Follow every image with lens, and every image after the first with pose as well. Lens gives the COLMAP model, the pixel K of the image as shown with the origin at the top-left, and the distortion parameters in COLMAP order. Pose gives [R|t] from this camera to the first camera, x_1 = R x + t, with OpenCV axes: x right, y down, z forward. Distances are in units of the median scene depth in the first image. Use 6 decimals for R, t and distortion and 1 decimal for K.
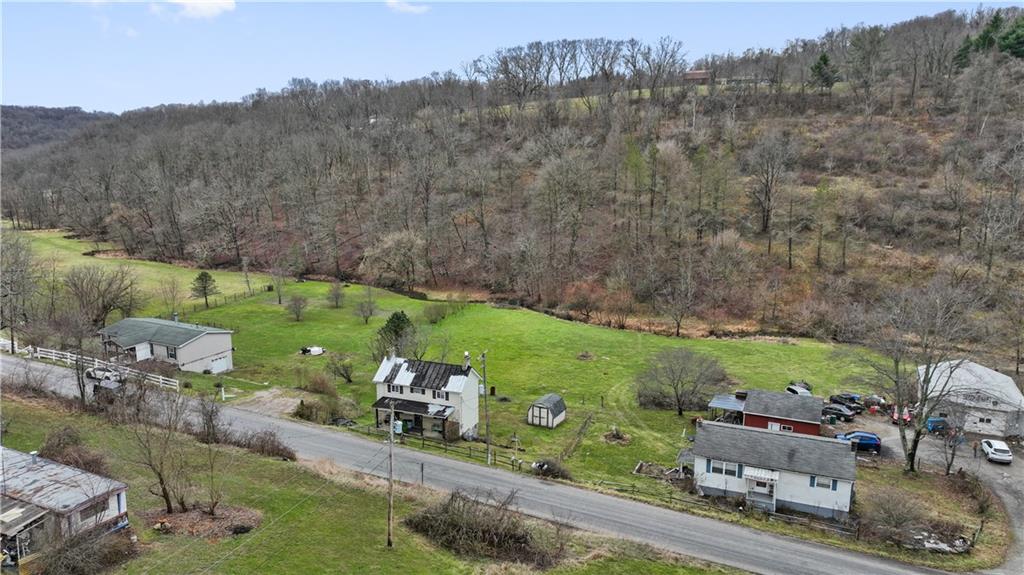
lens RADIAL K [[730.0, 0, 512.0], [0, 730.0, 287.5], [0, 0, 1]] dist [0.004581, 0.003584]
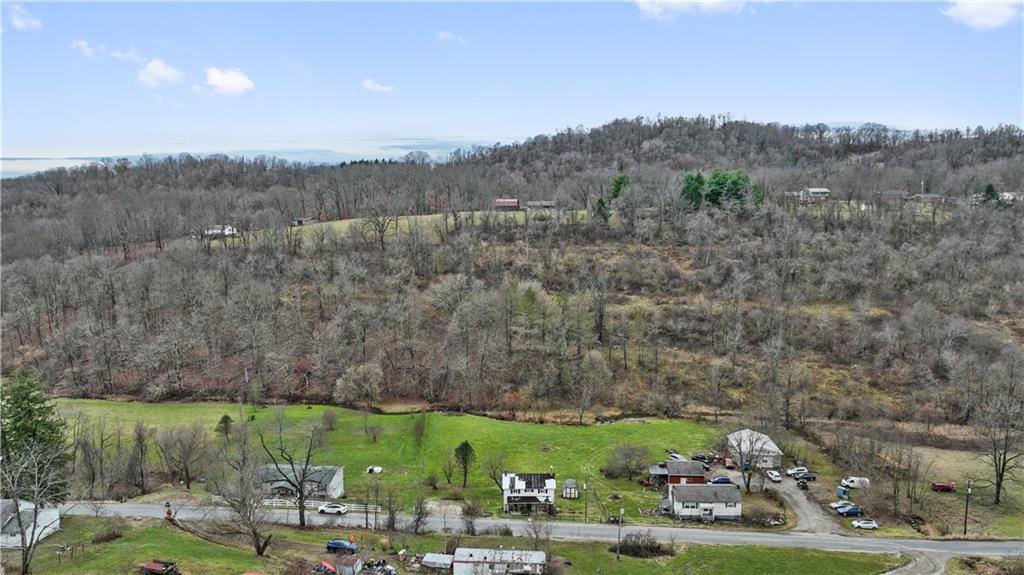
lens RADIAL K [[730.0, 0, 512.0], [0, 730.0, 287.5], [0, 0, 1]] dist [0.004581, 0.003584]
pose [[0.927915, -0.057086, 0.368396, -0.828790], [0.077709, 0.996117, -0.041375, -0.305071], [-0.364603, 0.067020, 0.928748, -0.769936]]
